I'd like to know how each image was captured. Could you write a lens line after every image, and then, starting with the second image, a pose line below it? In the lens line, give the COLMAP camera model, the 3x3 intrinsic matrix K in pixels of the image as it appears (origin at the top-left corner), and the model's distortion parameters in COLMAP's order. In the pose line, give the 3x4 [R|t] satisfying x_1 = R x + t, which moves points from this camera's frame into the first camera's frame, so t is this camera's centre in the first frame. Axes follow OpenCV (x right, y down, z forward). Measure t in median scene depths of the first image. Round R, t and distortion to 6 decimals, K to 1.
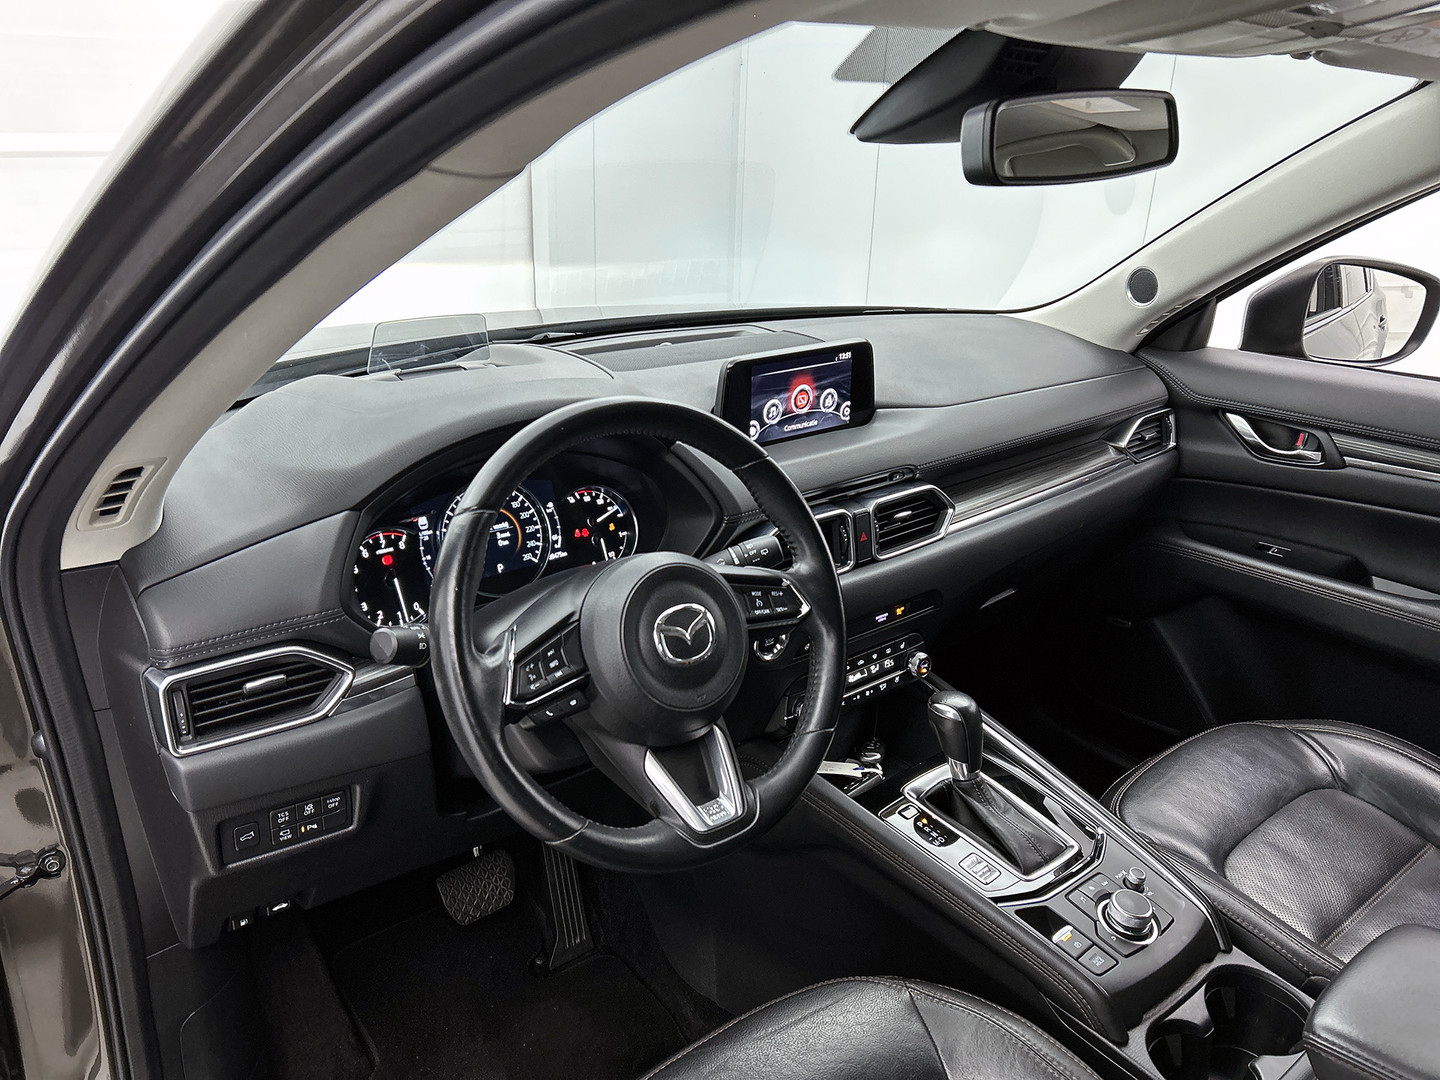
lens RADIAL K [[1082.6, 0, 720.0], [0, 1082.6, 540.0], [0, 0, 1]] dist [0.054976, 0.000269]
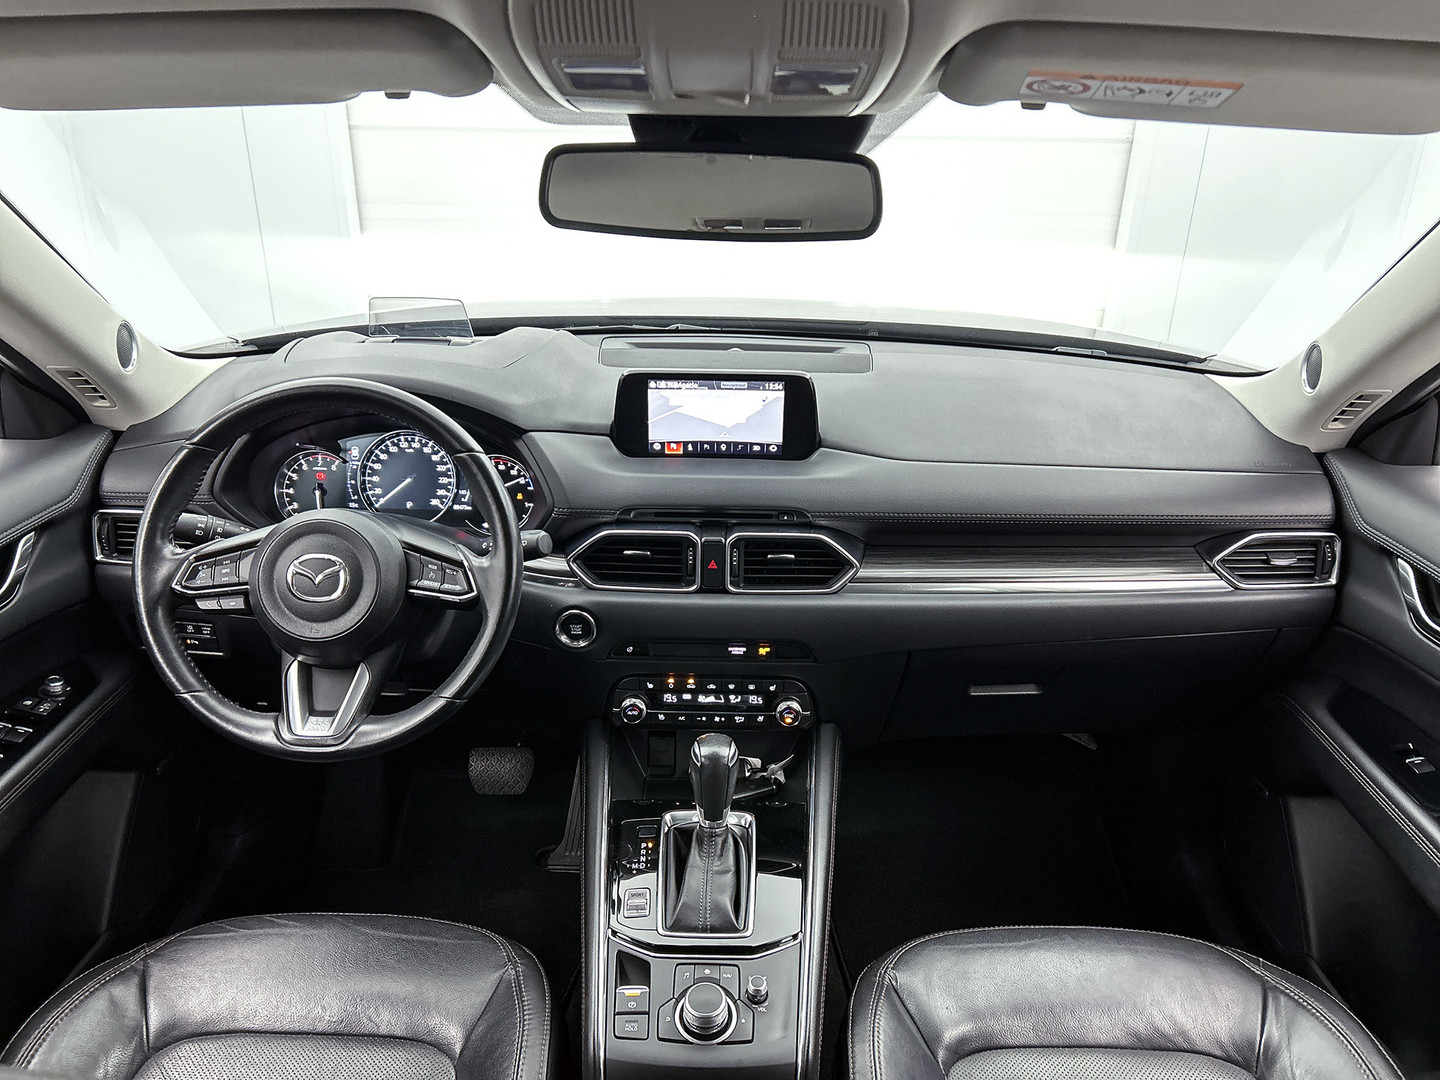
lens RADIAL K [[1082.6, 0, 720.0], [0, 1082.6, 540.0], [0, 0, 1]] dist [0.054976, 0.000269]
pose [[0.768153, 0.249223, -0.589770, 0.697313], [-0.231558, 0.966919, 0.107002, -0.129057], [0.596927, 0.054372, 0.800451, 0.189842]]
